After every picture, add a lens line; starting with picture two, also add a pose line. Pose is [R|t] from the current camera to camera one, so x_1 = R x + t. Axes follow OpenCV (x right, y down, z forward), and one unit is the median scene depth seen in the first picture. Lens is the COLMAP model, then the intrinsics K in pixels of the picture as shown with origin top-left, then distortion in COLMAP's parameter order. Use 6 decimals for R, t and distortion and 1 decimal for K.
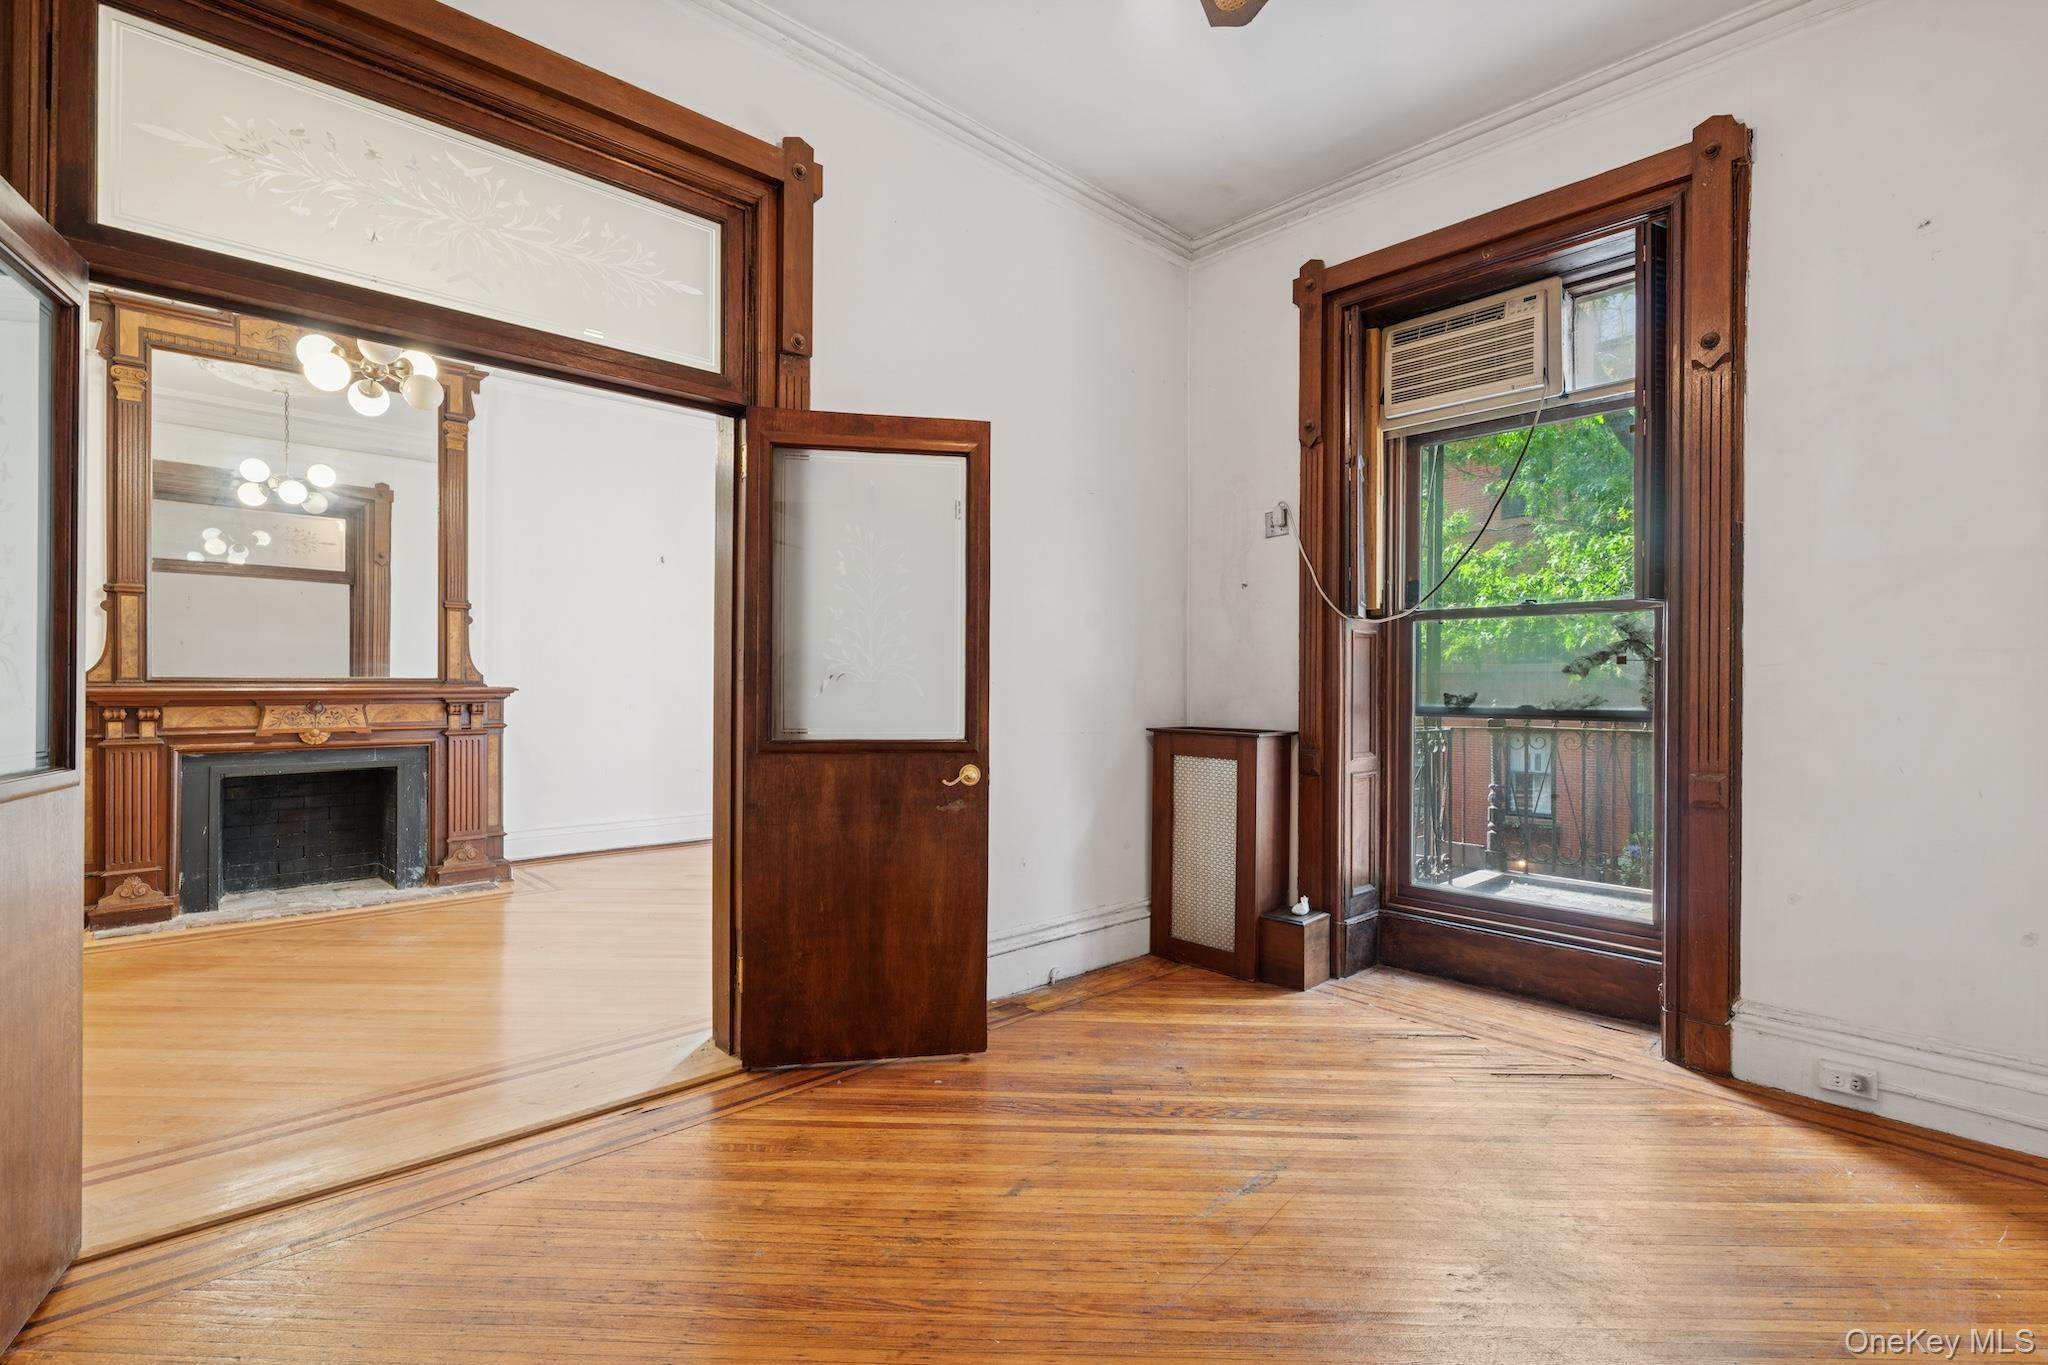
lens RADIAL K [[941.3, 0, 1025.9], [0, 941.3, 685.2], [0, 0, 1]] dist [-0.000506, 0.000385]
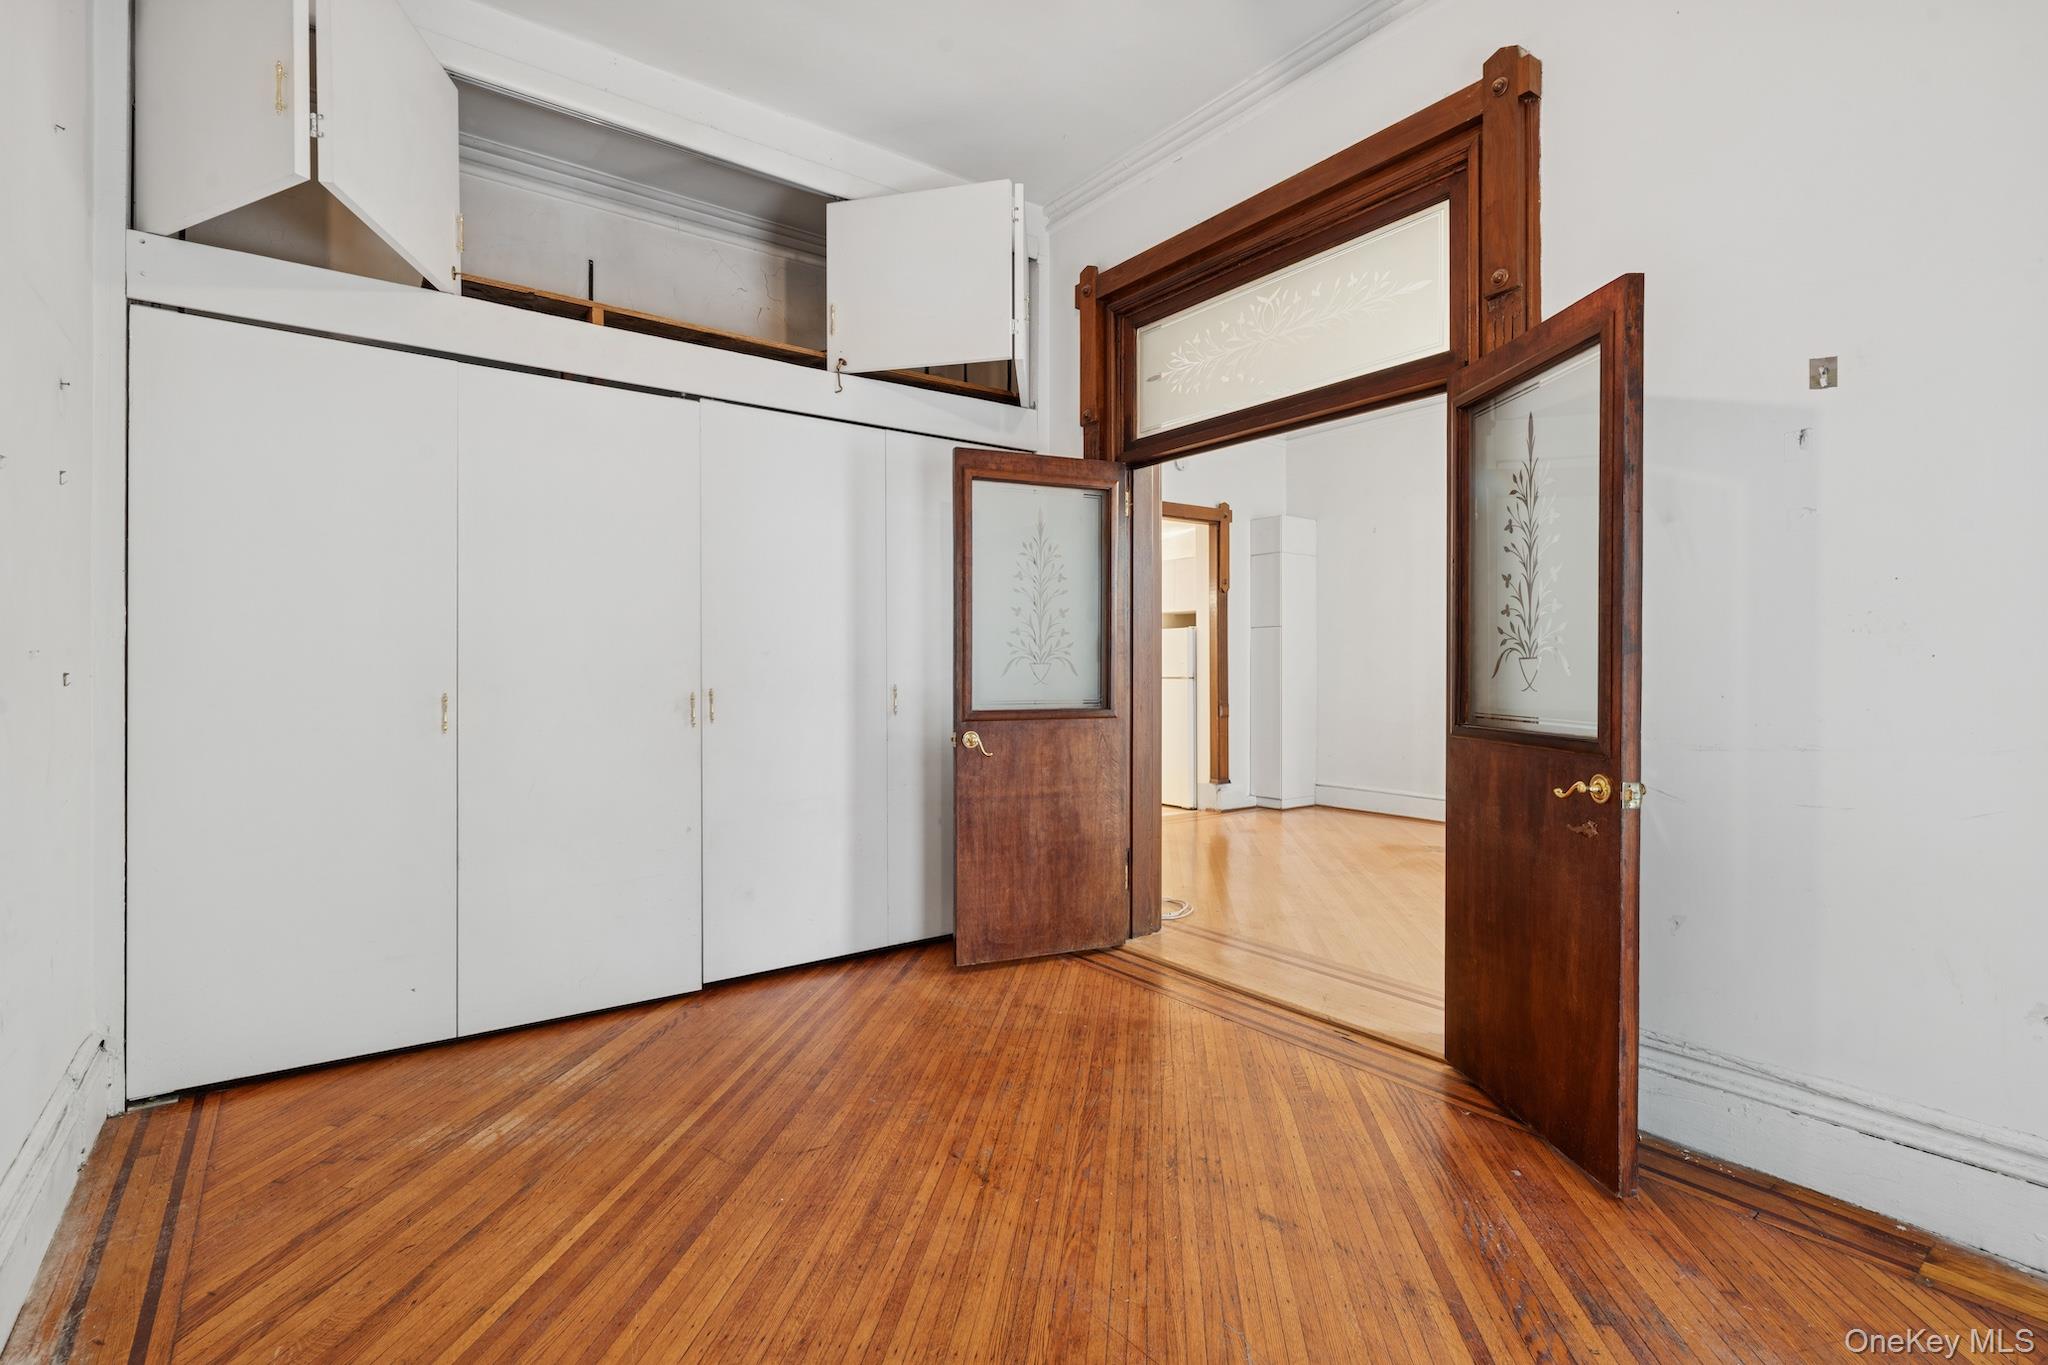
lens RADIAL K [[945.9, 0, 1020.6], [0, 945.9, 673.0], [0, 0, 1]] dist [0.001261, 0.000313]
pose [[-0.112514, -0.005717, -0.993634, 0.391793], [0.003673, 0.999974, -0.006169, 0.006980], [0.993643, -0.004344, -0.112490, 0.367394]]
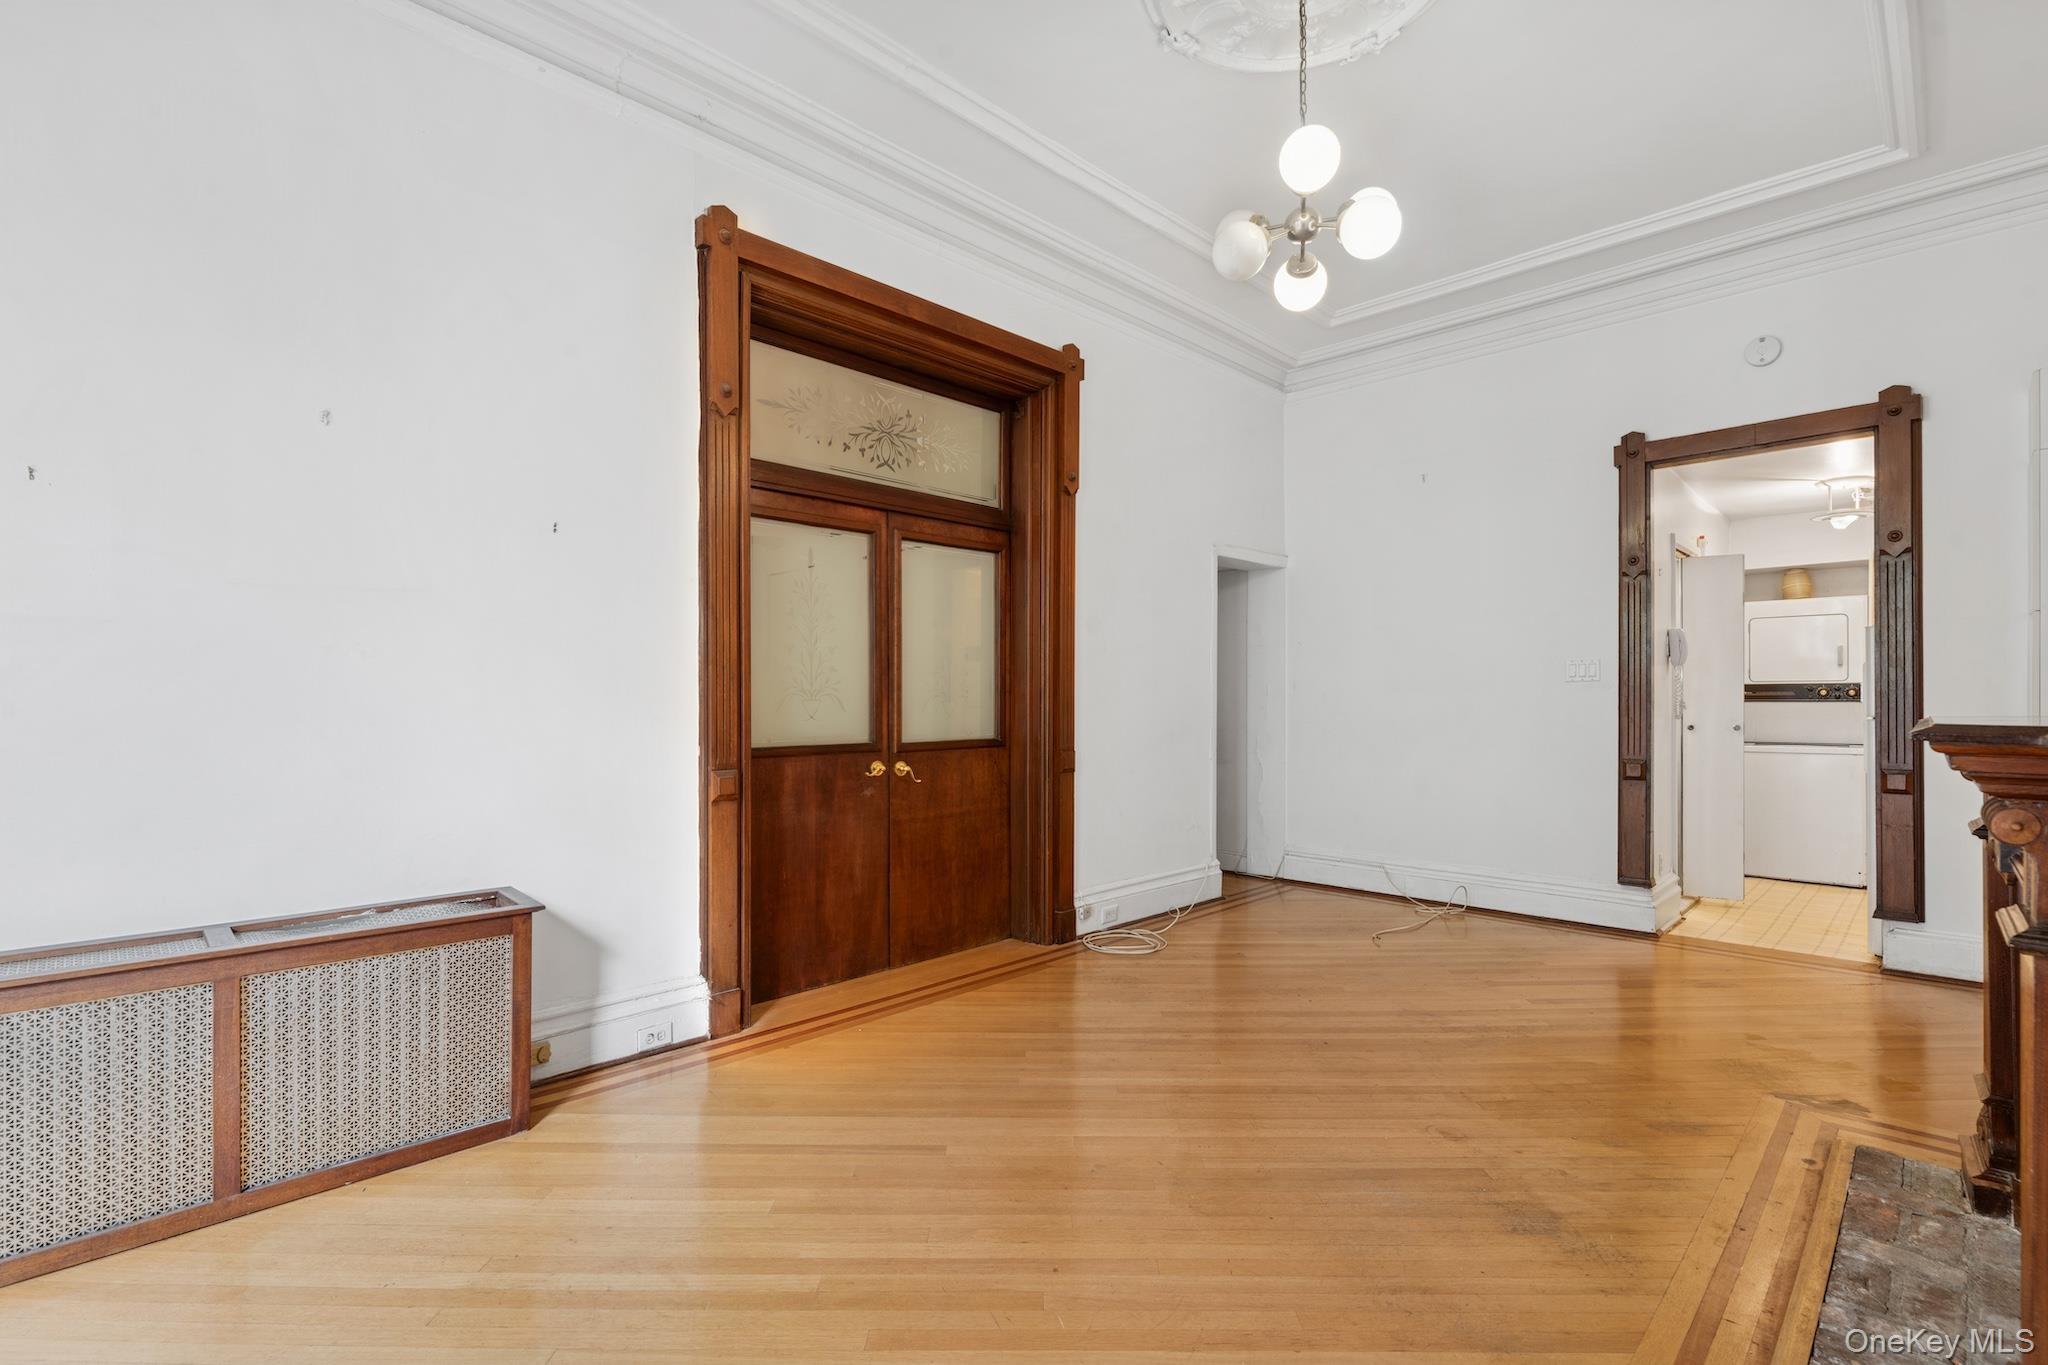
lens RADIAL K [[944.4, 0, 1024.7], [0, 944.4, 695.8], [0, 0, 1]] dist [-0.000710, -0.000154]
pose [[-0.999271, -0.004867, -0.037869, -0.360420], [-0.004551, 0.999954, -0.008429, -0.001744], [0.037909, -0.008251, -0.999247, 1.256195]]
